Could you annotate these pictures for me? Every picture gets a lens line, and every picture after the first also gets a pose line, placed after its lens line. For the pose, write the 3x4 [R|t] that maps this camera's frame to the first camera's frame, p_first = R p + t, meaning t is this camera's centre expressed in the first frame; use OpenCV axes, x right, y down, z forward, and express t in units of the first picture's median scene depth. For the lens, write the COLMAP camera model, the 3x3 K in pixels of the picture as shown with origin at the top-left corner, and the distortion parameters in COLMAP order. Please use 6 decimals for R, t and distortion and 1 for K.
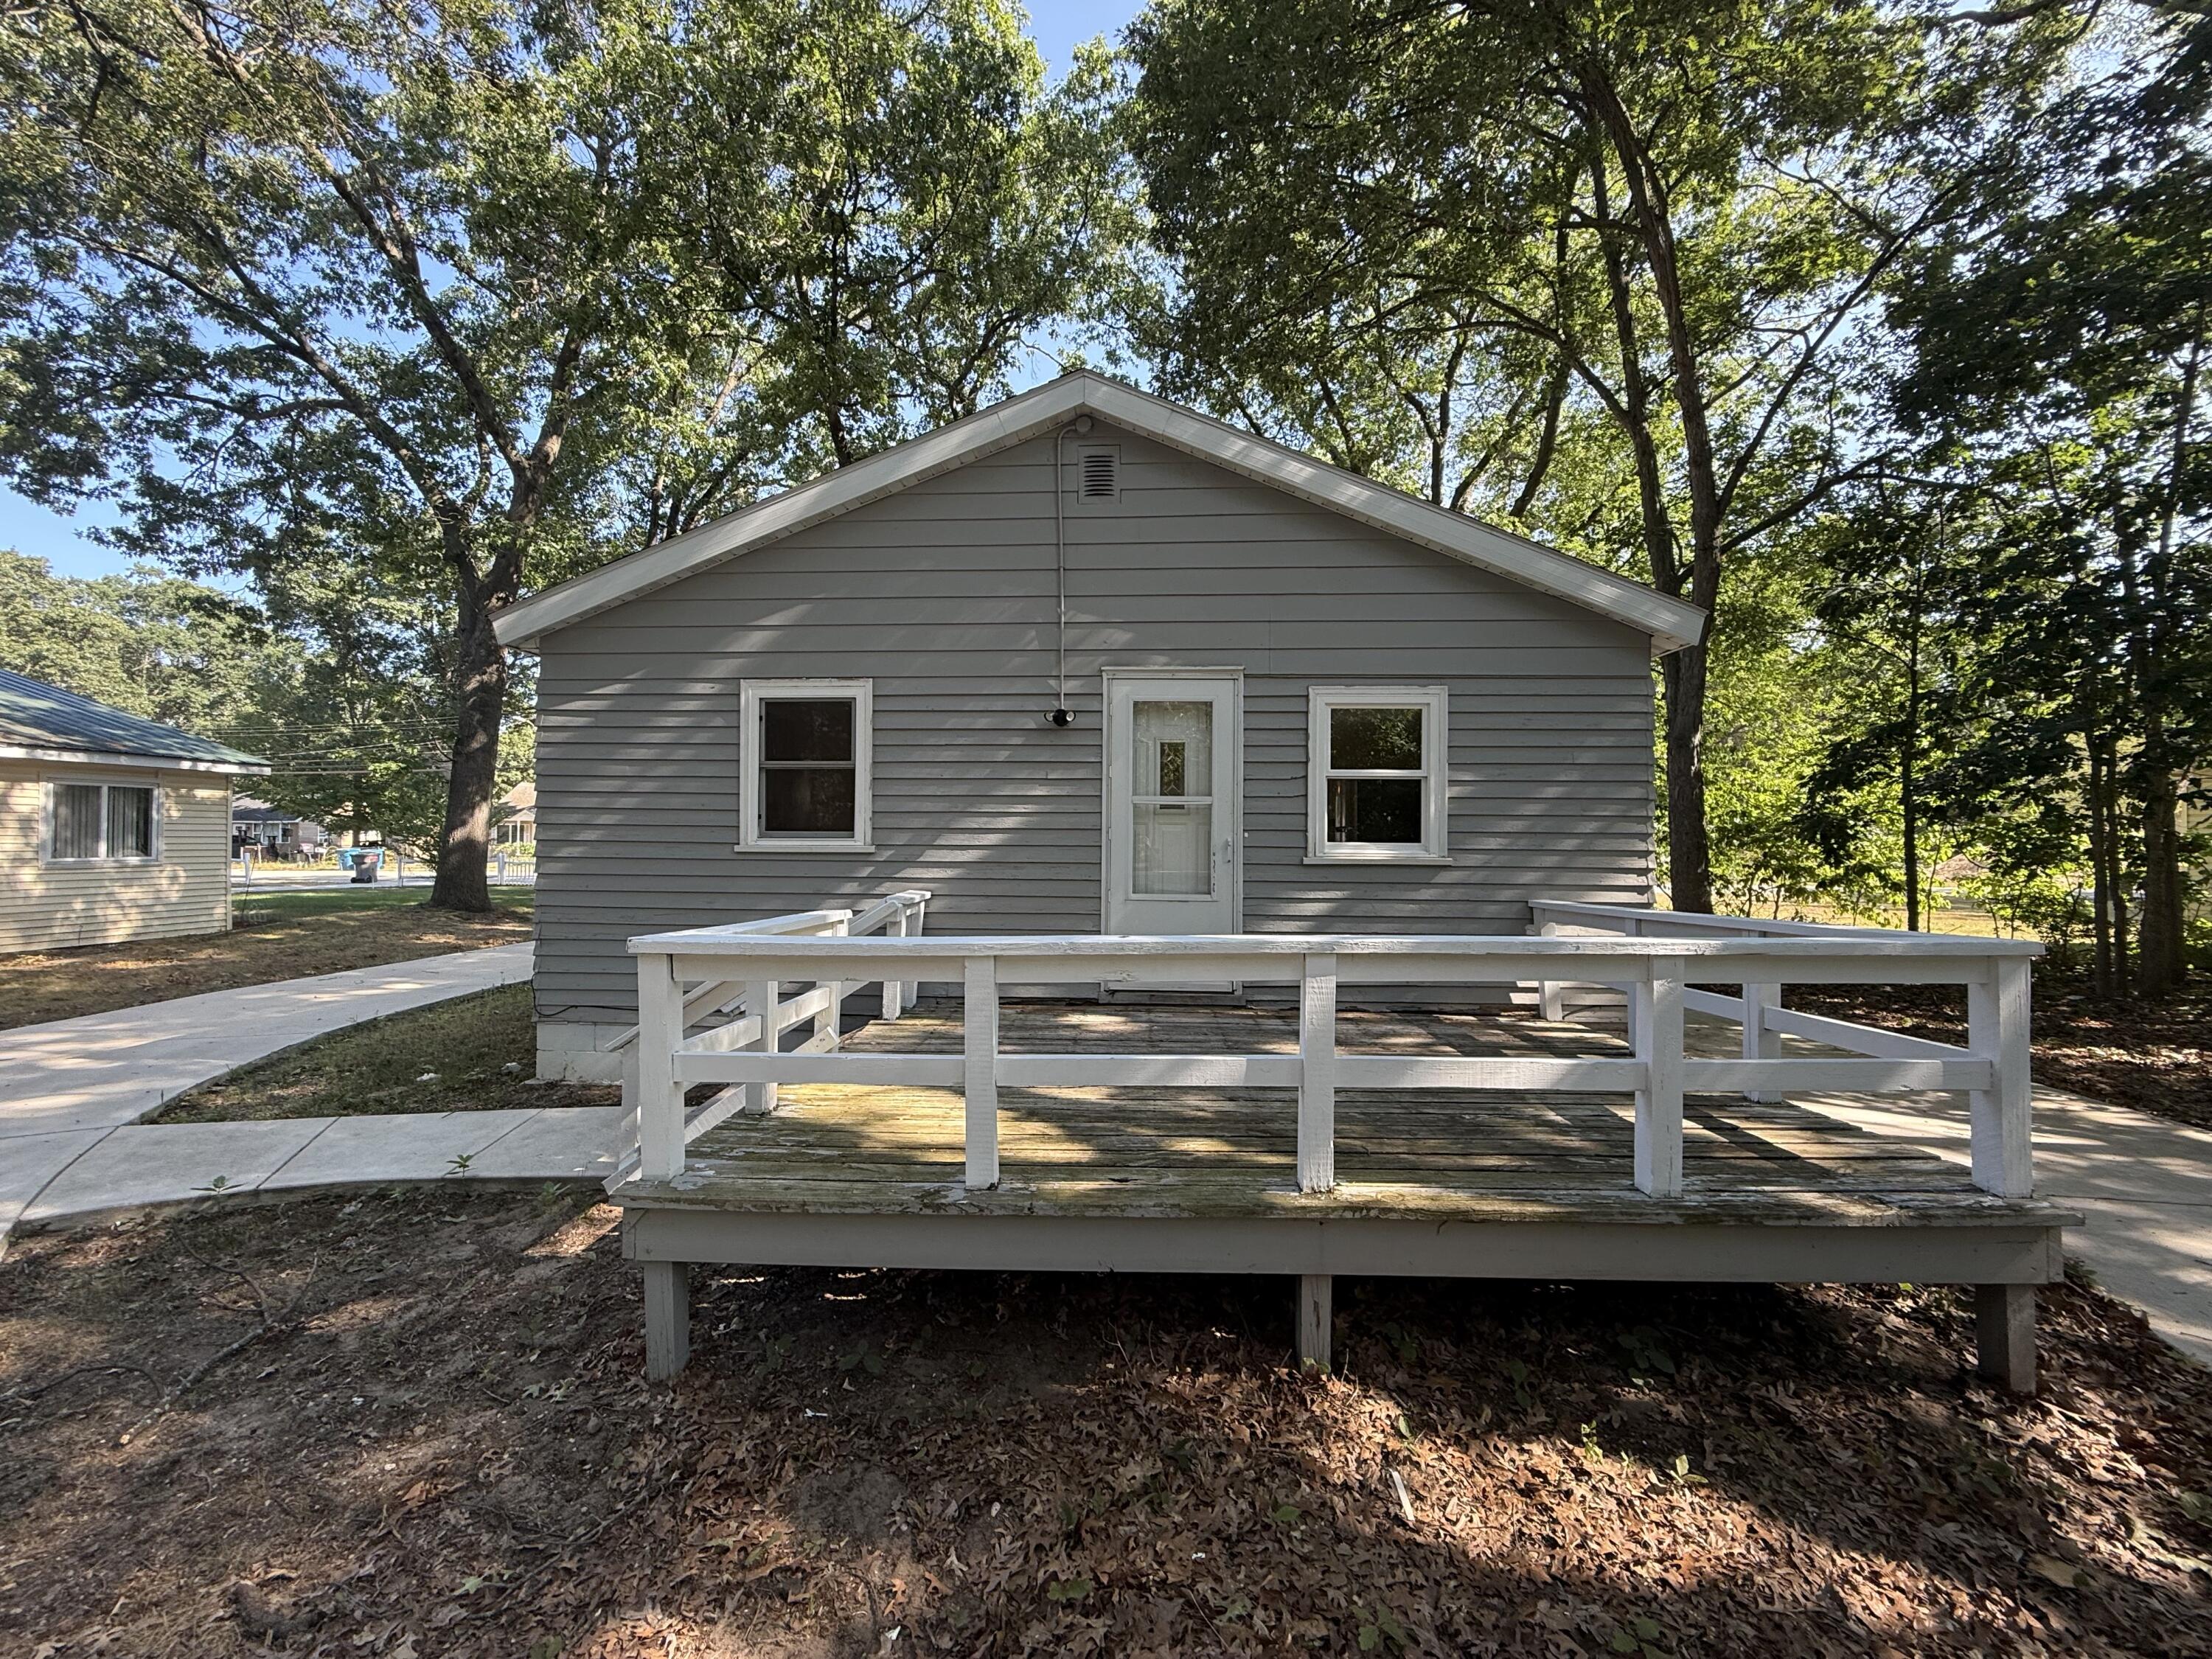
lens RADIAL K [[878.9, 0, 1101.4], [0, 878.9, 830.2], [0, 0, 1]] dist [0.000477, 0.000036]
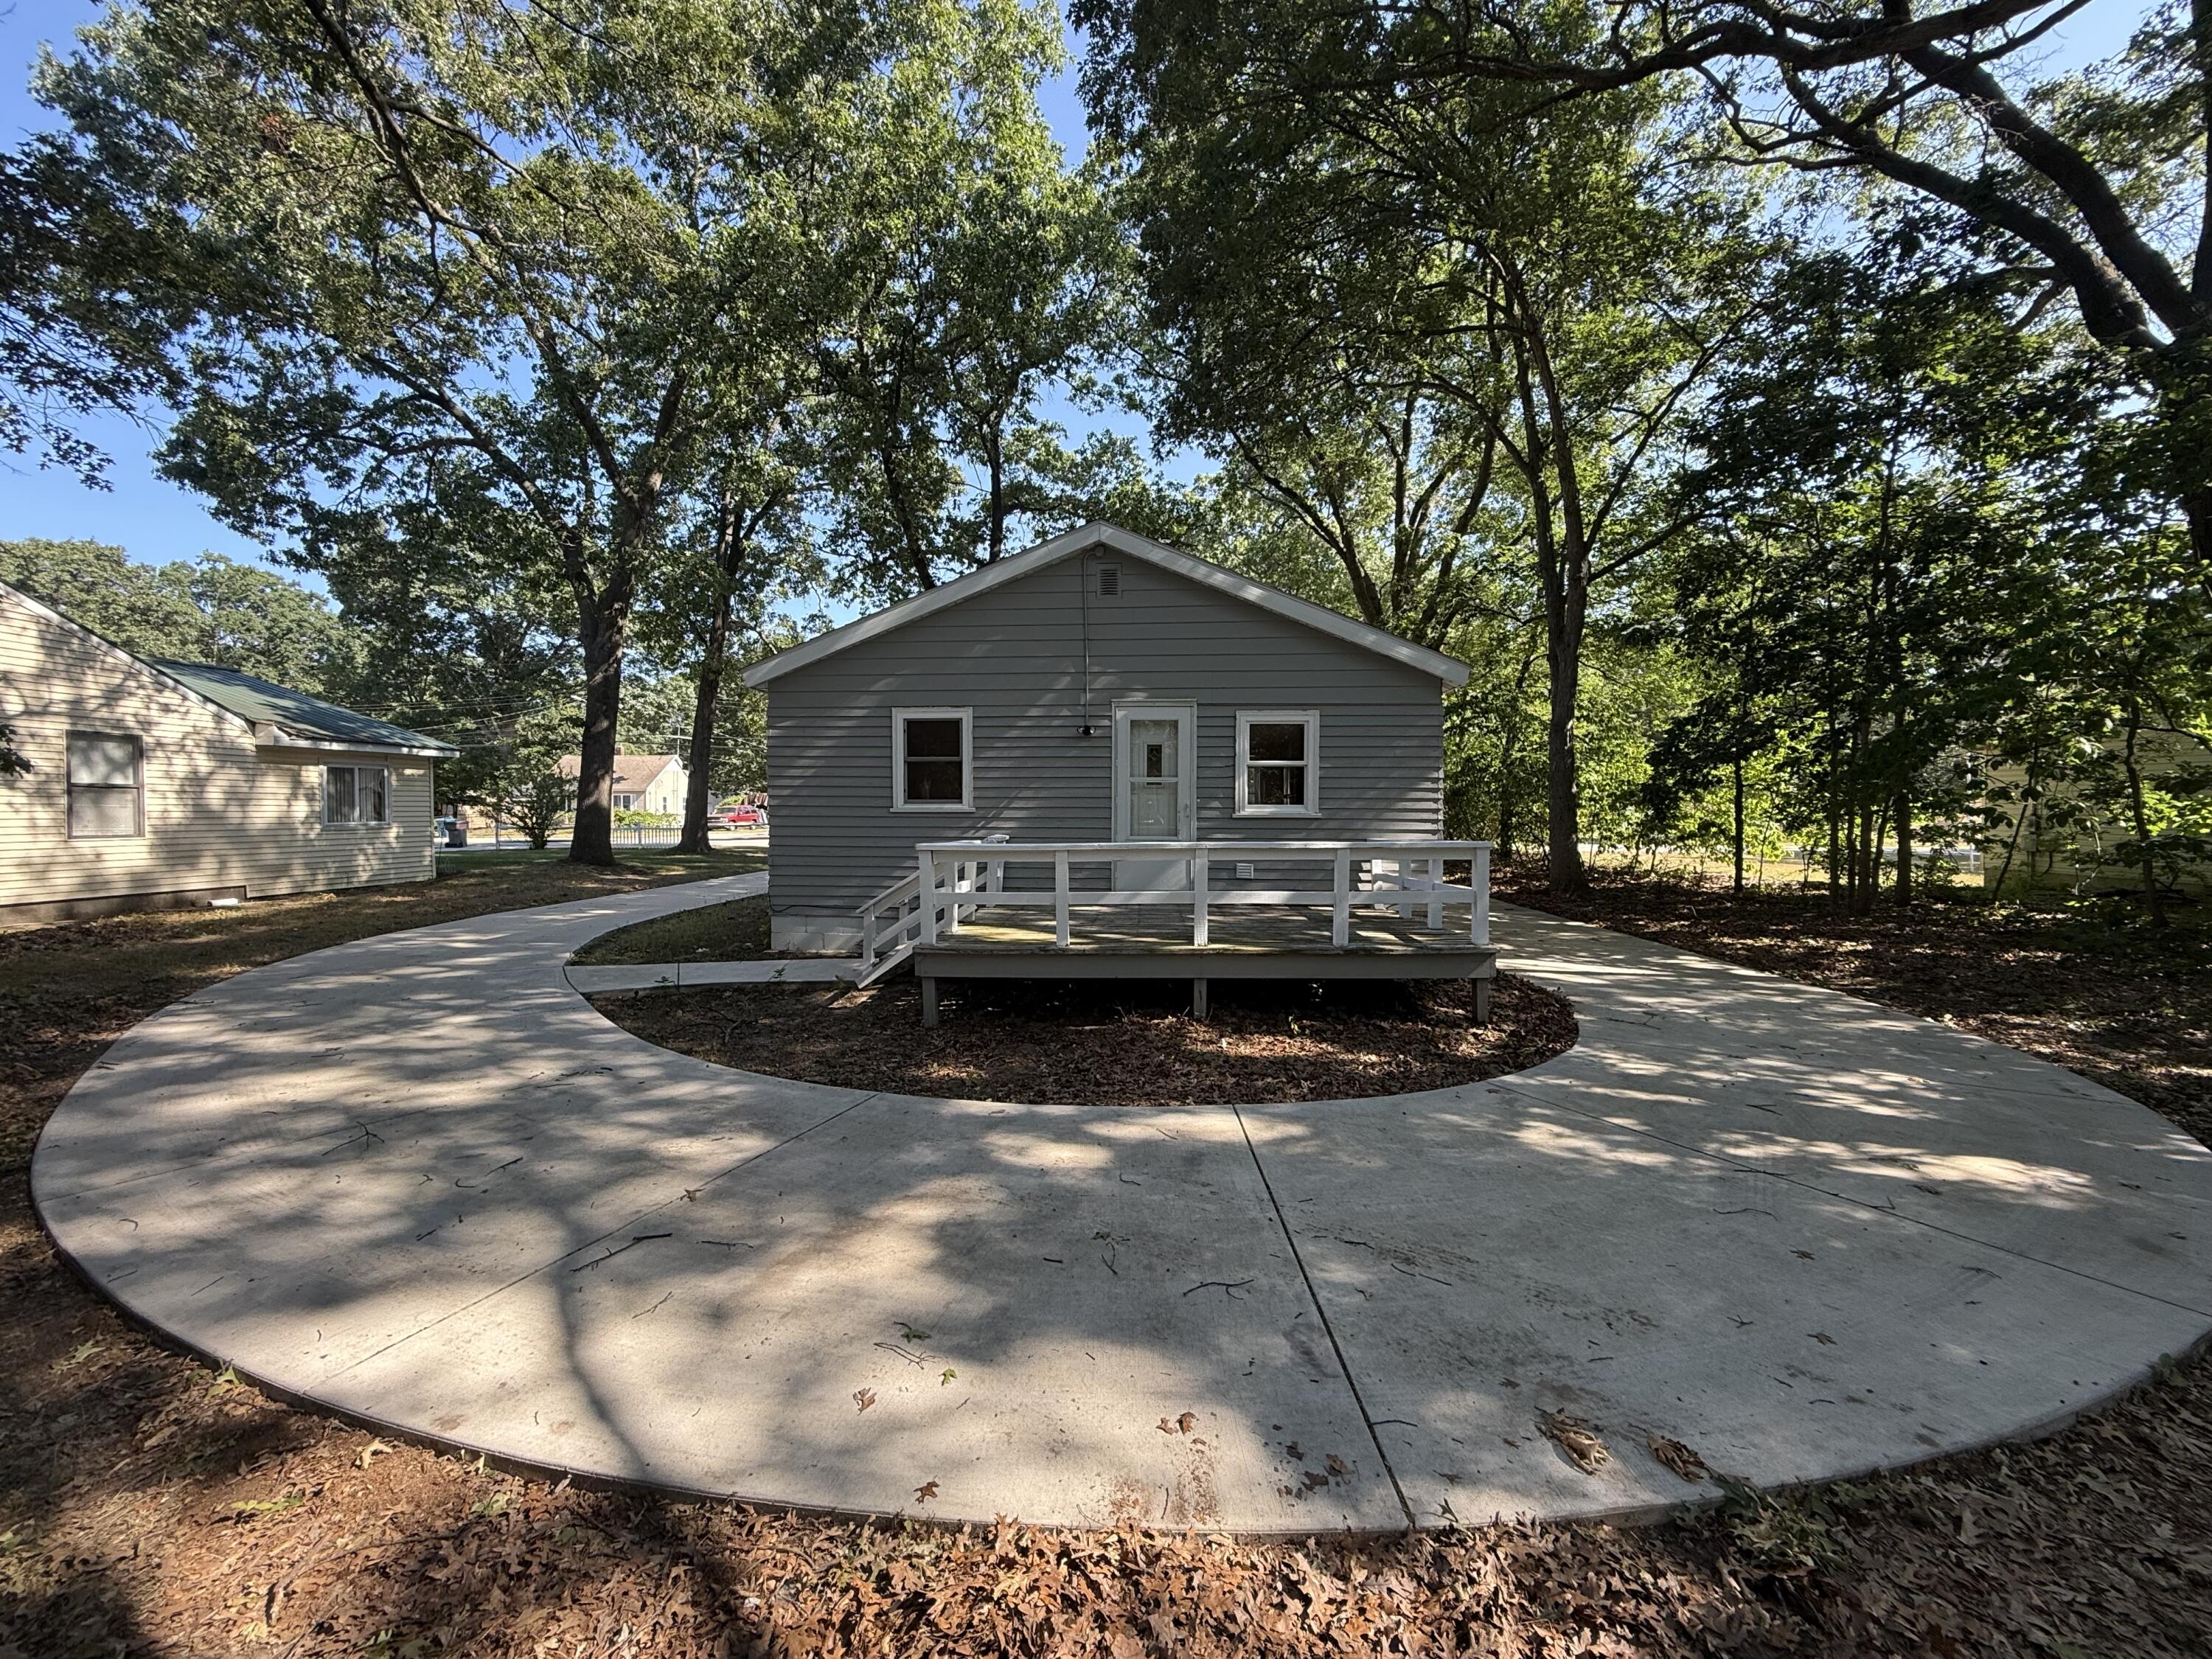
lens RADIAL K [[878.9, 0, 1101.4], [0, 878.9, 830.2], [0, 0, 1]] dist [0.000477, 0.000036]
pose [[0.999919, -0.004274, -0.012020, 0.000246], [0.004721, 0.999287, 0.037452, -0.000503], [0.011851, -0.037505, 0.999226, -0.275286]]
